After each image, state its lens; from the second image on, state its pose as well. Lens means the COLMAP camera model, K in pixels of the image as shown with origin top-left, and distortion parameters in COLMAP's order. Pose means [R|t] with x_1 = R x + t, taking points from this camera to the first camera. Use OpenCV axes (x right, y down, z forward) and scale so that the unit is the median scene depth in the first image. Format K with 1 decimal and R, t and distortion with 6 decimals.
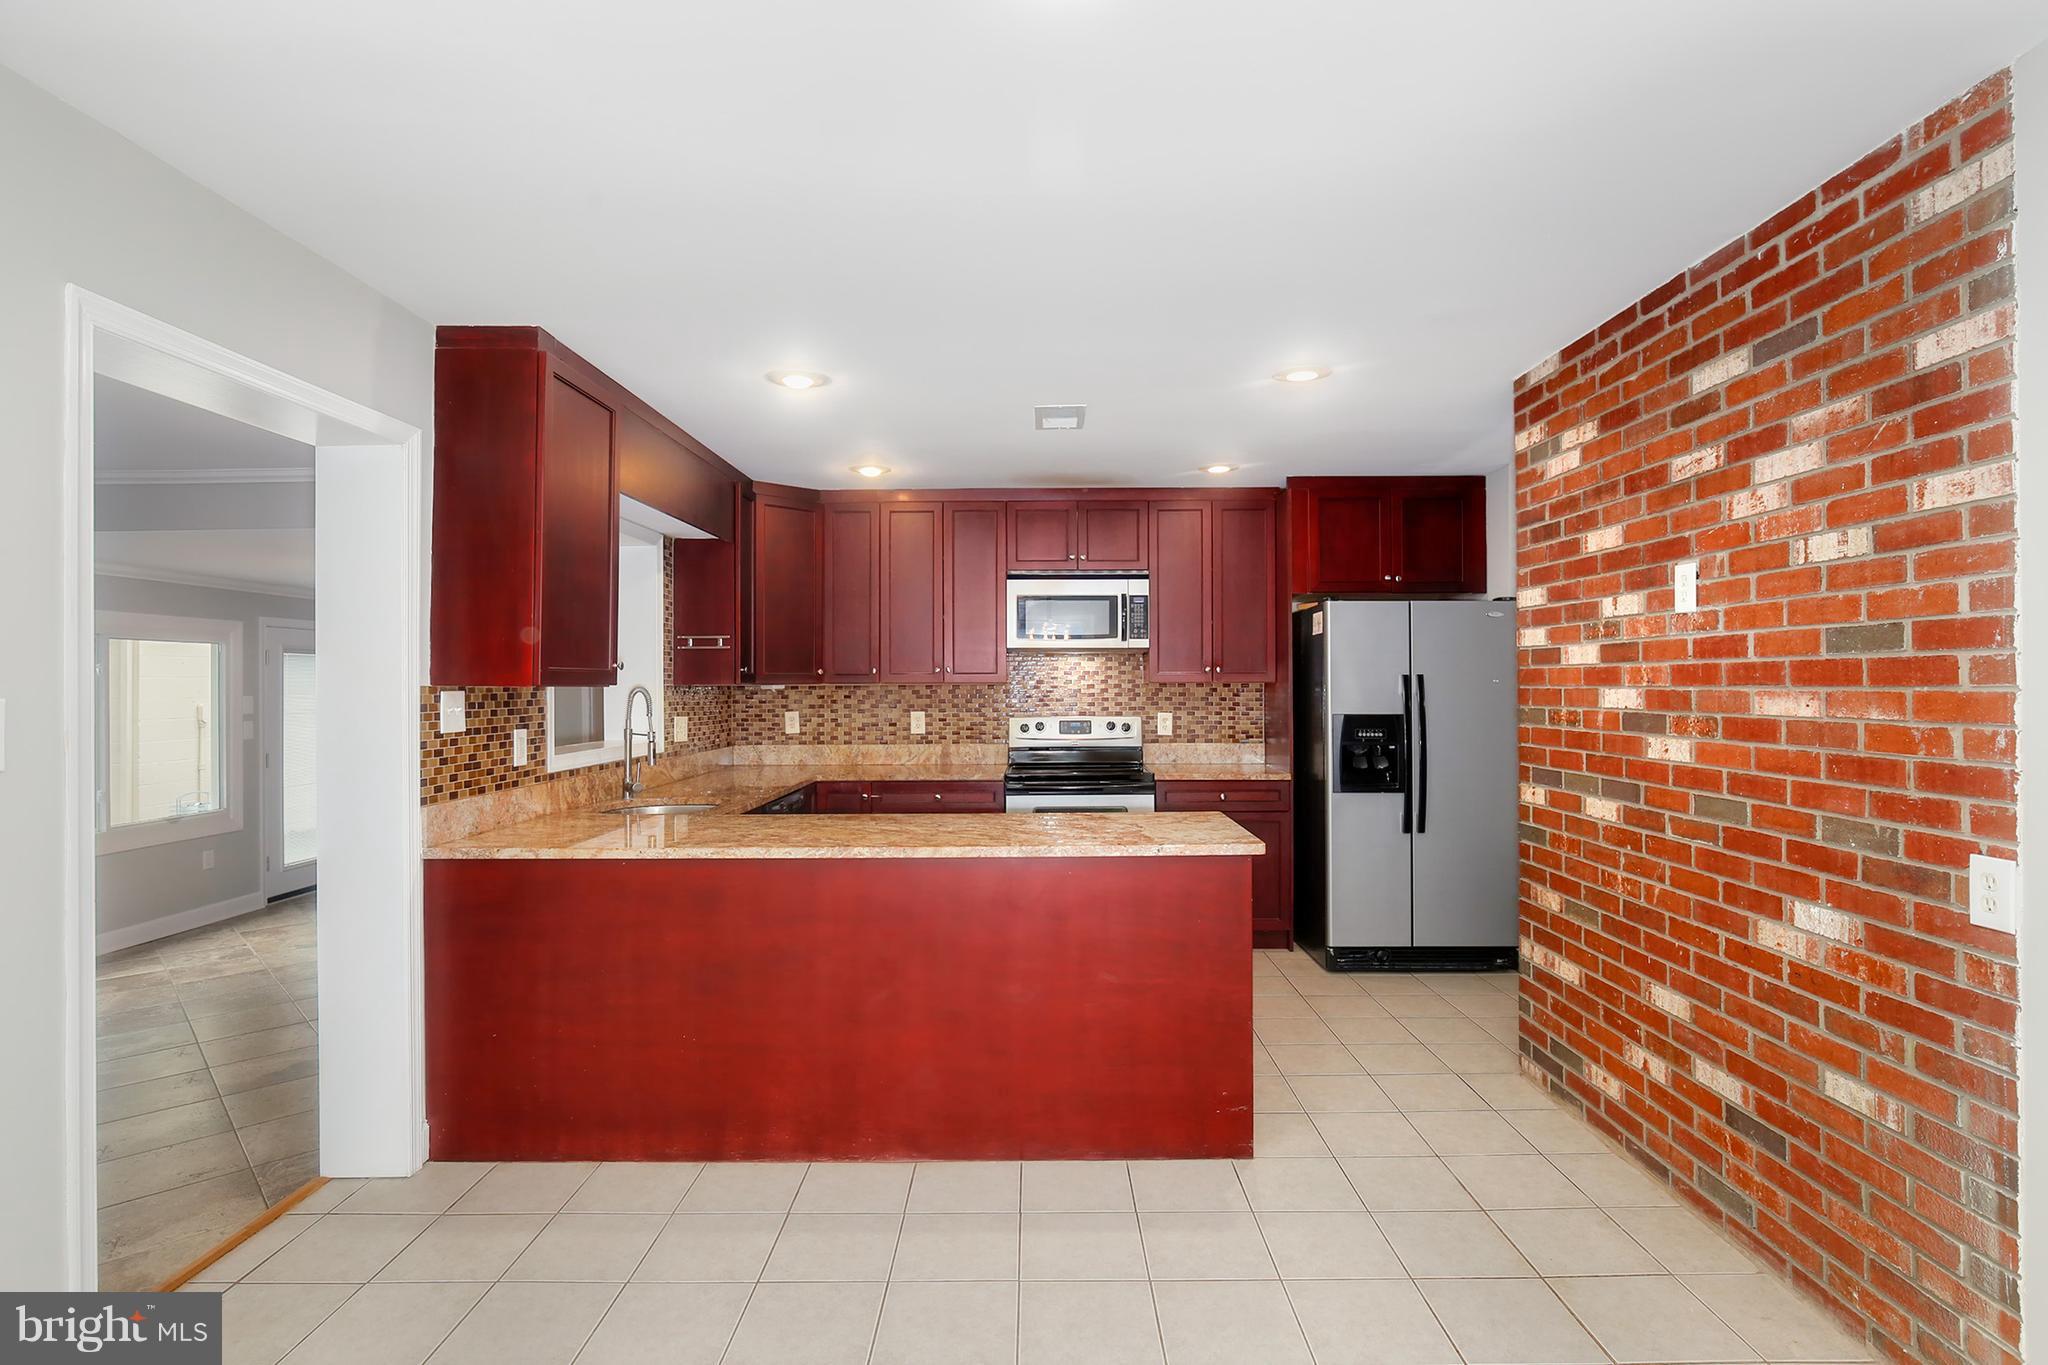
lens RADIAL K [[996.4, 0, 1019.7], [0, 996.4, 676.8], [0, 0, 1]] dist [-0.028555, 0.000730]
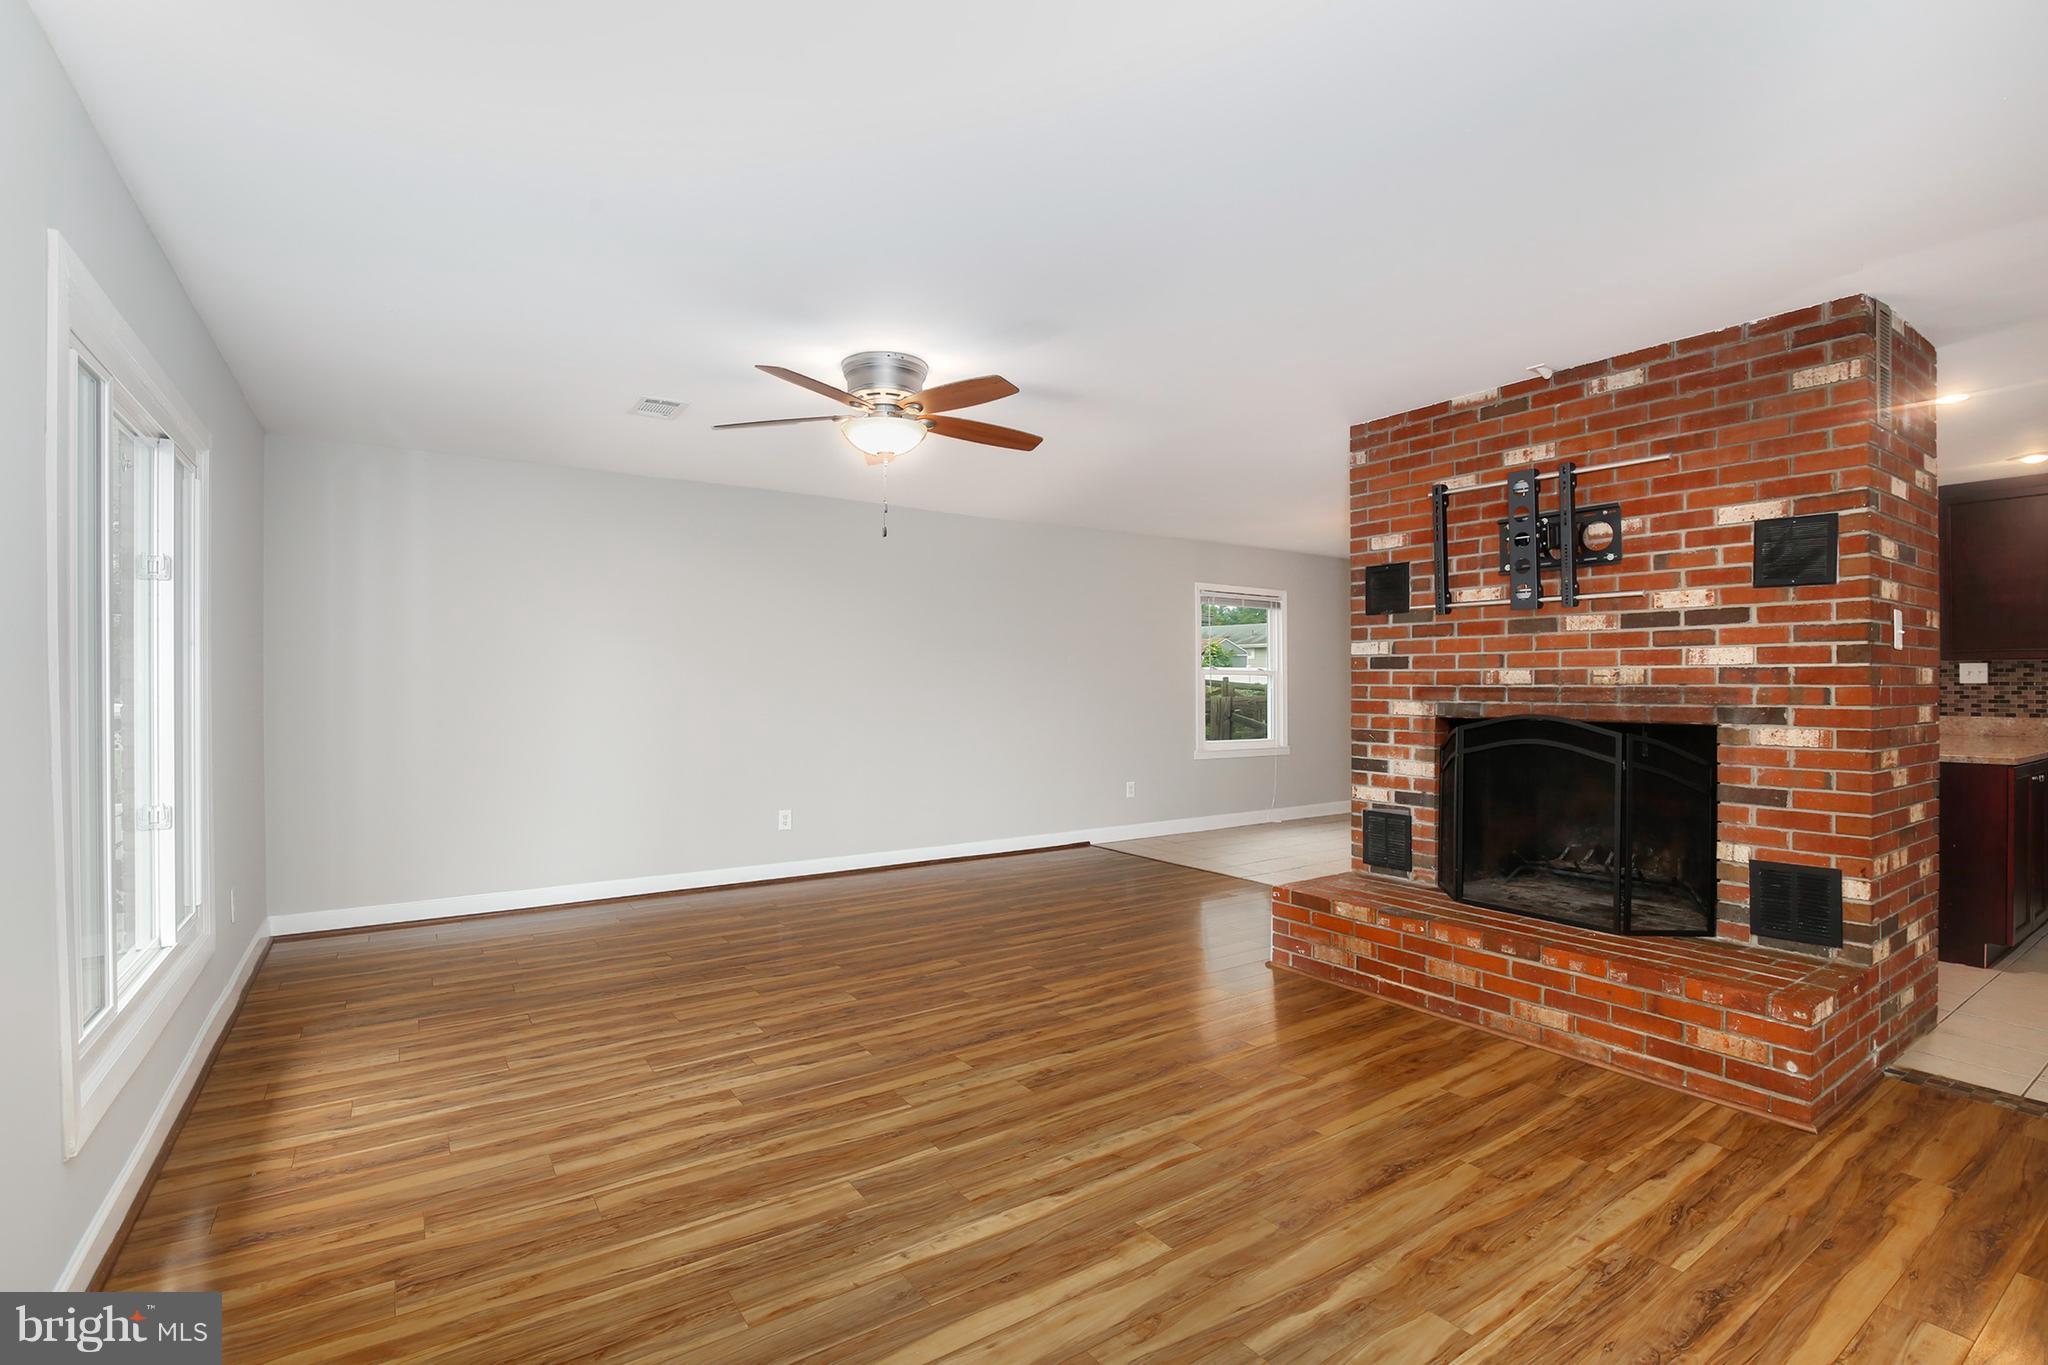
lens RADIAL K [[943.1, 0, 1022.8], [0, 943.1, 687.5], [0, 0, 1]] dist [-0.032521, 0.004920]
pose [[-0.814884, 0.006395, -0.579589, 2.016670], [0.007774, 0.999970, 0.000102, 0.047115], [0.579572, -0.004422, -0.814909, 1.327197]]
